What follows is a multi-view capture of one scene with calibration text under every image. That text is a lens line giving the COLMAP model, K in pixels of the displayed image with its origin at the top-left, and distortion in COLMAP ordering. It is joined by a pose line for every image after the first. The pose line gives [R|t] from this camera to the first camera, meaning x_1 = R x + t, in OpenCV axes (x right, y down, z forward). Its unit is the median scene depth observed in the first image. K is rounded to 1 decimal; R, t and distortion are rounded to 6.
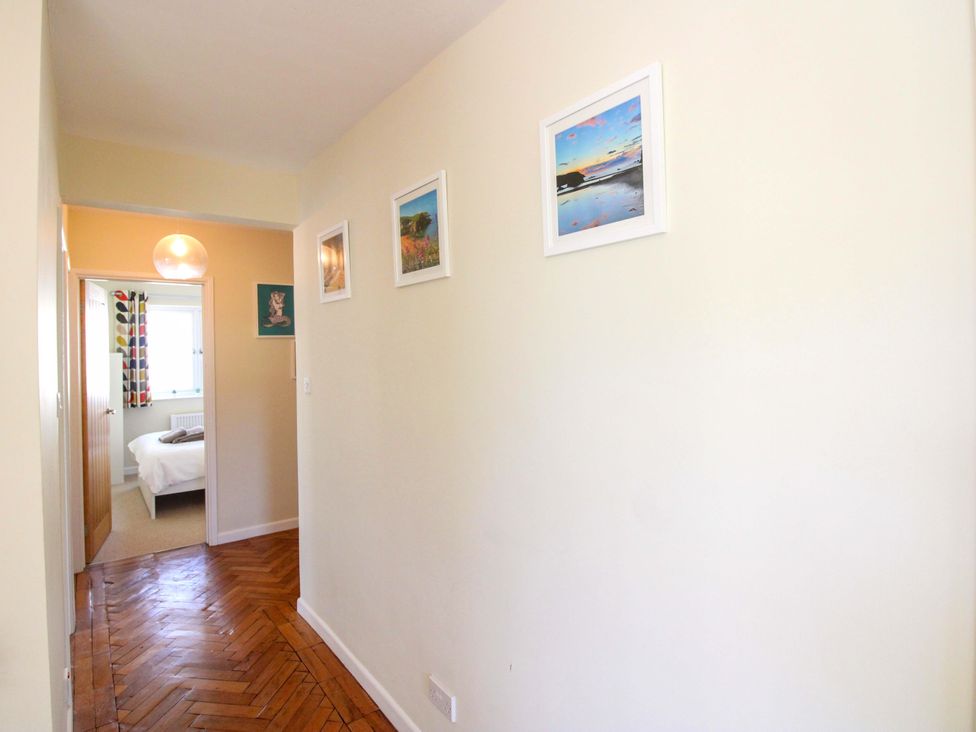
lens RADIAL K [[507.7, 0, 488.5], [0, 507.7, 361.5], [0, 0, 1]] dist [-0.012279, -0.008713]
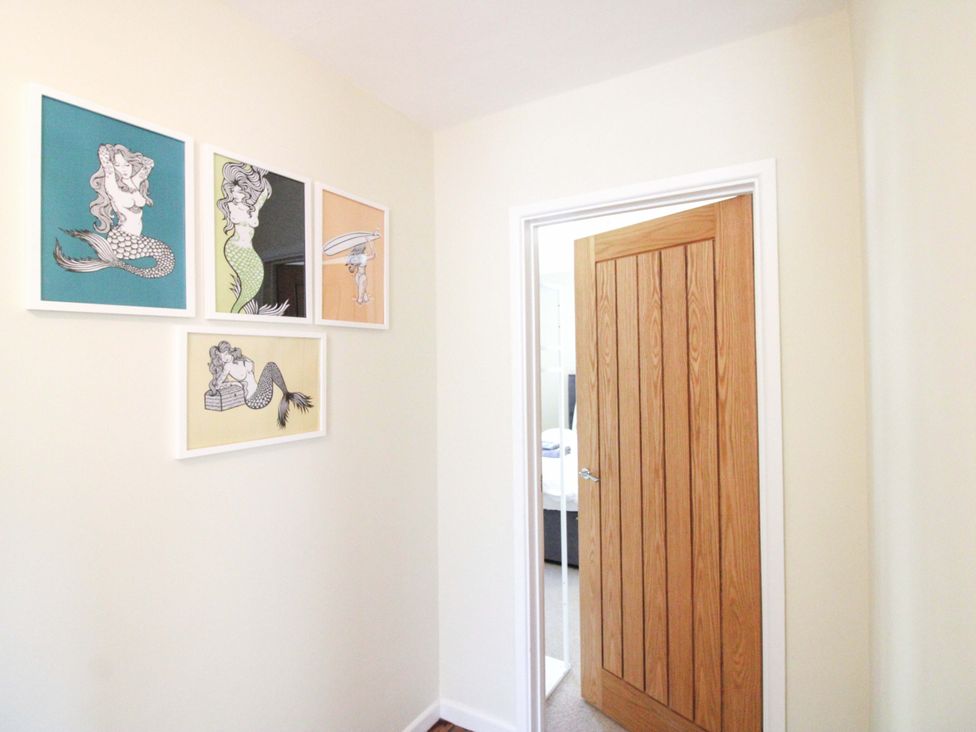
lens RADIAL K [[507.7, 0, 487.7], [0, 507.7, 364.7], [0, 0, 1]] dist [-0.012279, -0.008713]
pose [[0.940731, 0.003654, 0.339133, -0.324445], [0.004224, 0.999738, -0.022490, -0.013242], [-0.339126, 0.022590, 0.940470, 0.681514]]
